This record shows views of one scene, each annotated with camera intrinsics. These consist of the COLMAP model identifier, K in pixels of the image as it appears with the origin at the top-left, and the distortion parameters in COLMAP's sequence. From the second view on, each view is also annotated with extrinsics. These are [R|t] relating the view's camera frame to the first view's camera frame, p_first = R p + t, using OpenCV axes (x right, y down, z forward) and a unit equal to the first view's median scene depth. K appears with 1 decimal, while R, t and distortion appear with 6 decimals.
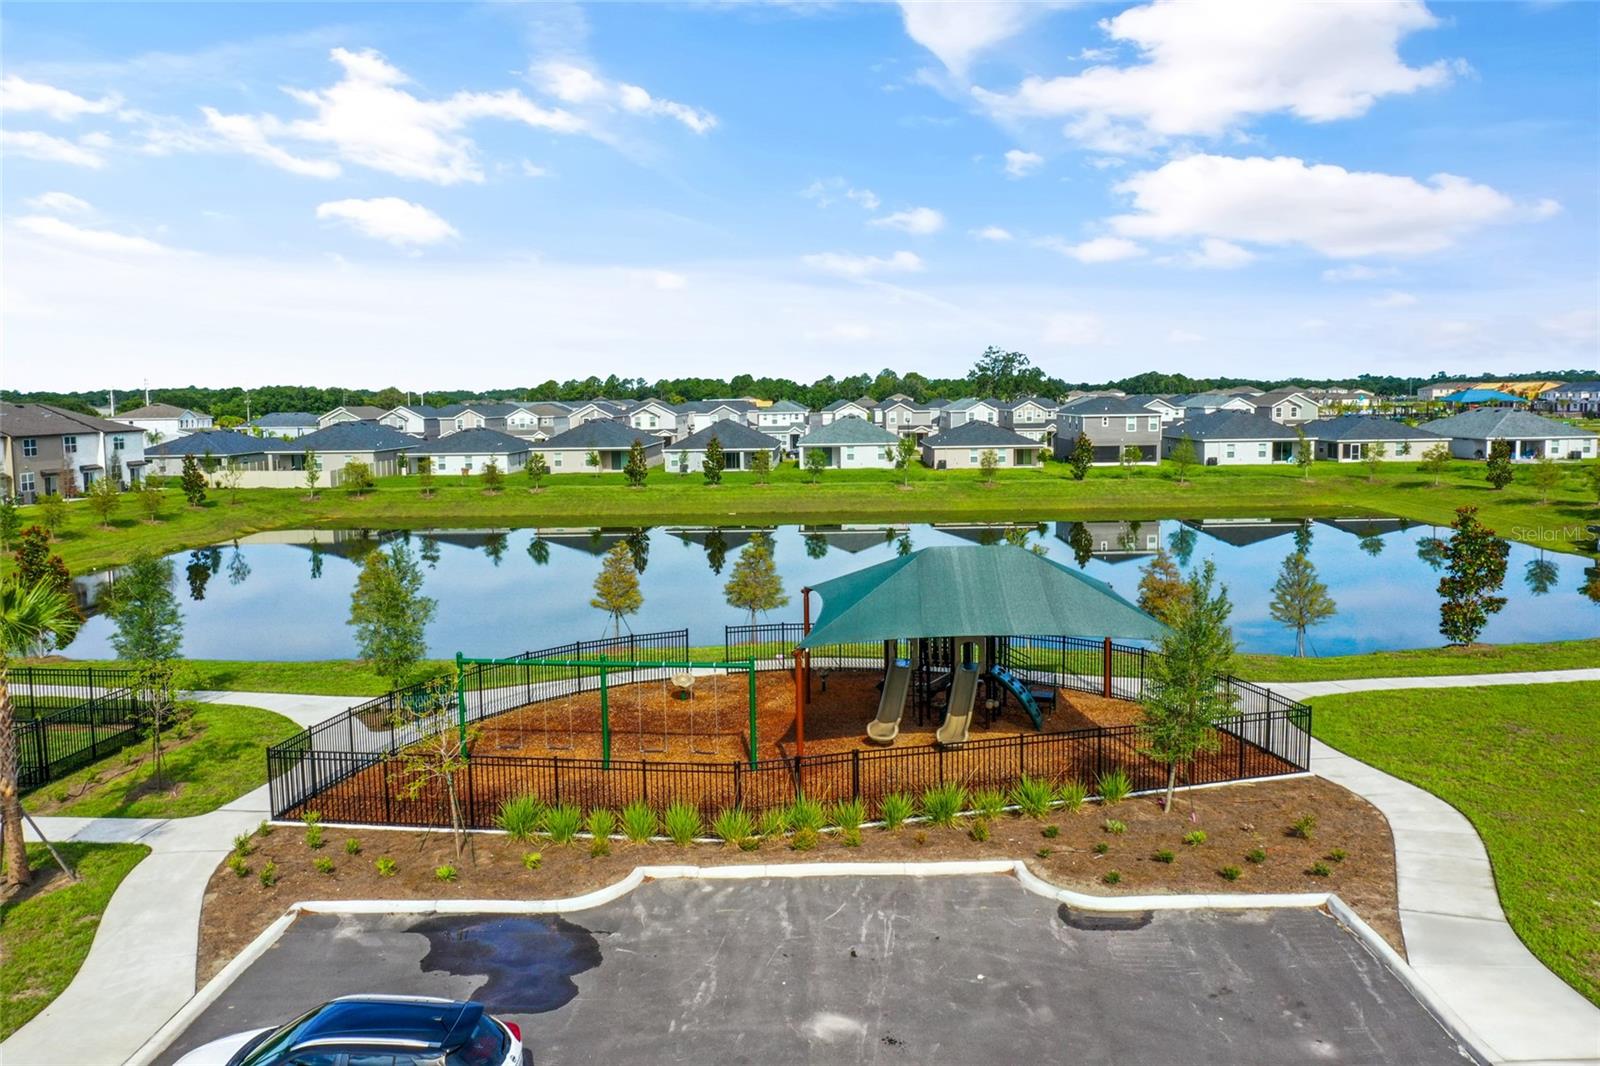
lens RADIAL K [[1233.1, 0, 806.1], [0, 1233.1, 530.6], [0, 0, 1]] dist [-0.006899, -0.003014]
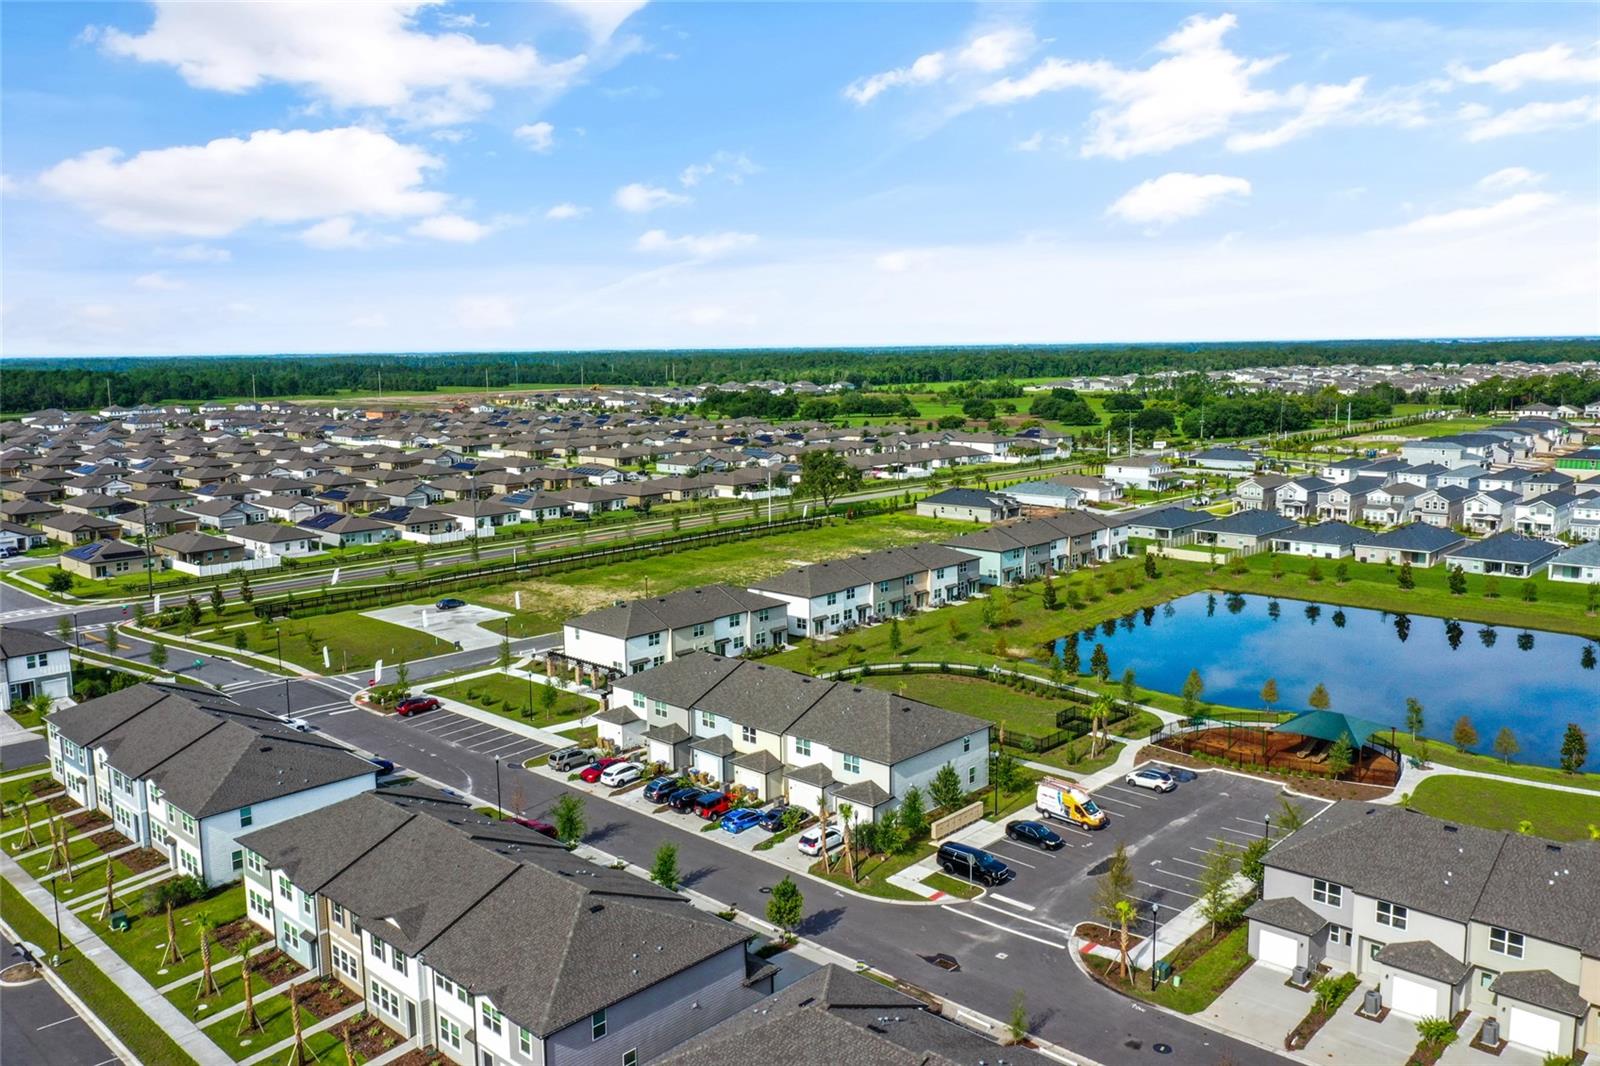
lens RADIAL K [[1233.1, 0, 770.4], [0, 1233.1, 540.2], [0, 0, 1]] dist [-0.006899, -0.003014]
pose [[0.718768, 0.097317, -0.688406, 1.428022], [-0.055800, 0.995036, 0.082403, -0.716577], [0.693007, -0.020816, 0.720630, -2.867313]]
